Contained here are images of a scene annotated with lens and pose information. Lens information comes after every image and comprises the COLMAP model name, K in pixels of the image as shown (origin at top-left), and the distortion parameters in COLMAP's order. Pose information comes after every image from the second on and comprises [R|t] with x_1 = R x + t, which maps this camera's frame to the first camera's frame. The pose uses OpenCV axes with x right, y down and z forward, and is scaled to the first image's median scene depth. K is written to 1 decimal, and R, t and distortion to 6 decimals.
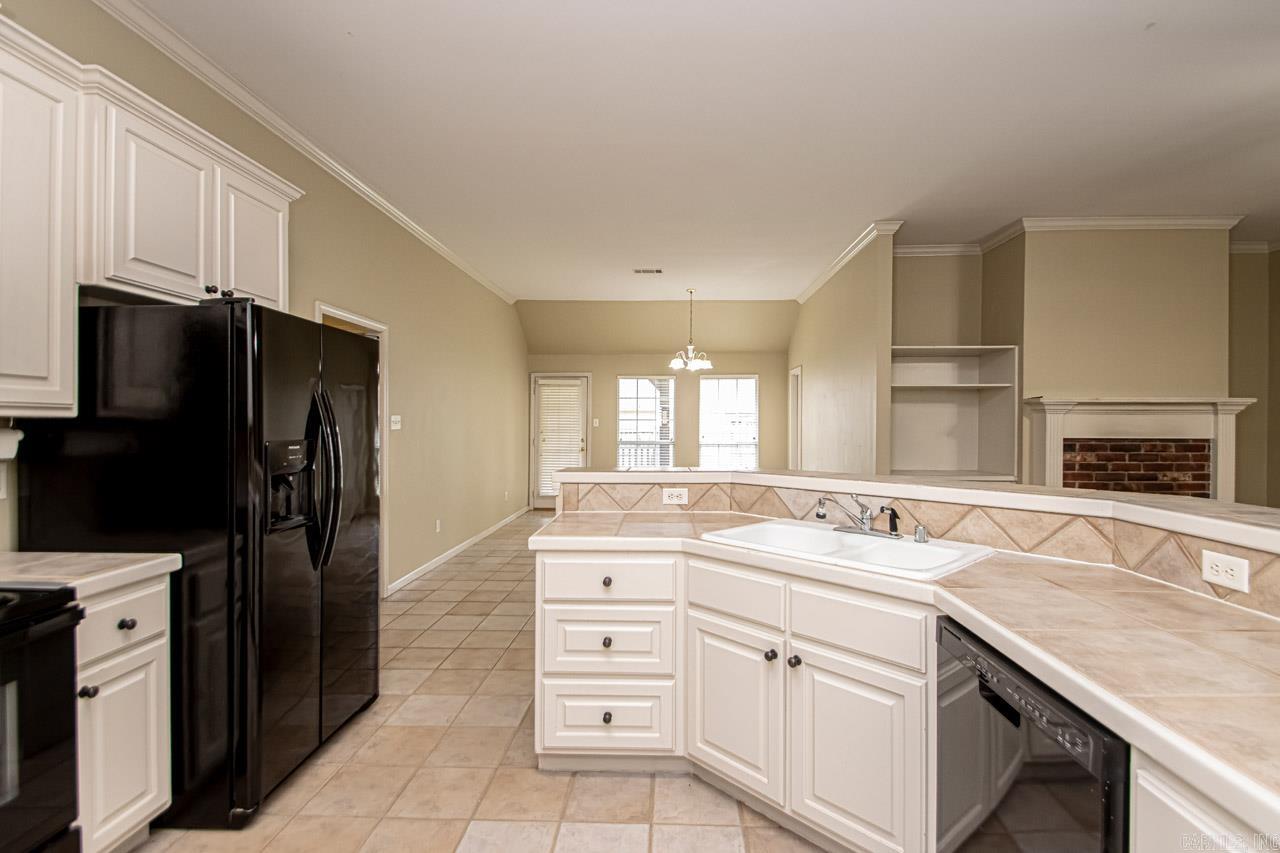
lens RADIAL K [[599.8, 0, 642.6], [0, 599.8, 424.3], [0, 0, 1]] dist [0.030391, -0.019813]
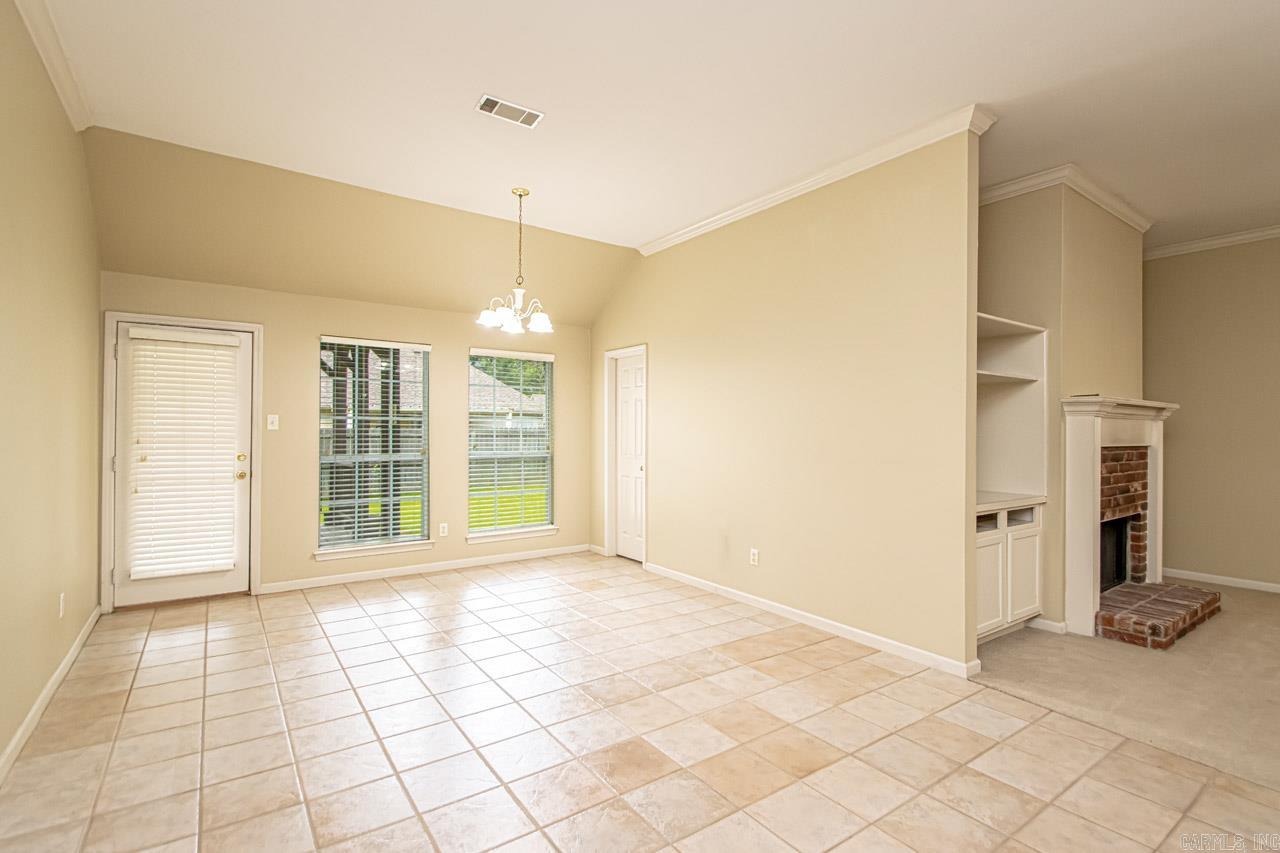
lens RADIAL K [[609.4, 0, 658.7], [0, 609.4, 414.2], [0, 0, 1]] dist [0.019947, -0.022293]
pose [[0.782242, 0.017872, 0.622718, -0.637581], [-0.005480, 0.999747, -0.021810, 0.000582], [-0.622951, 0.013649, 0.782142, 1.674881]]
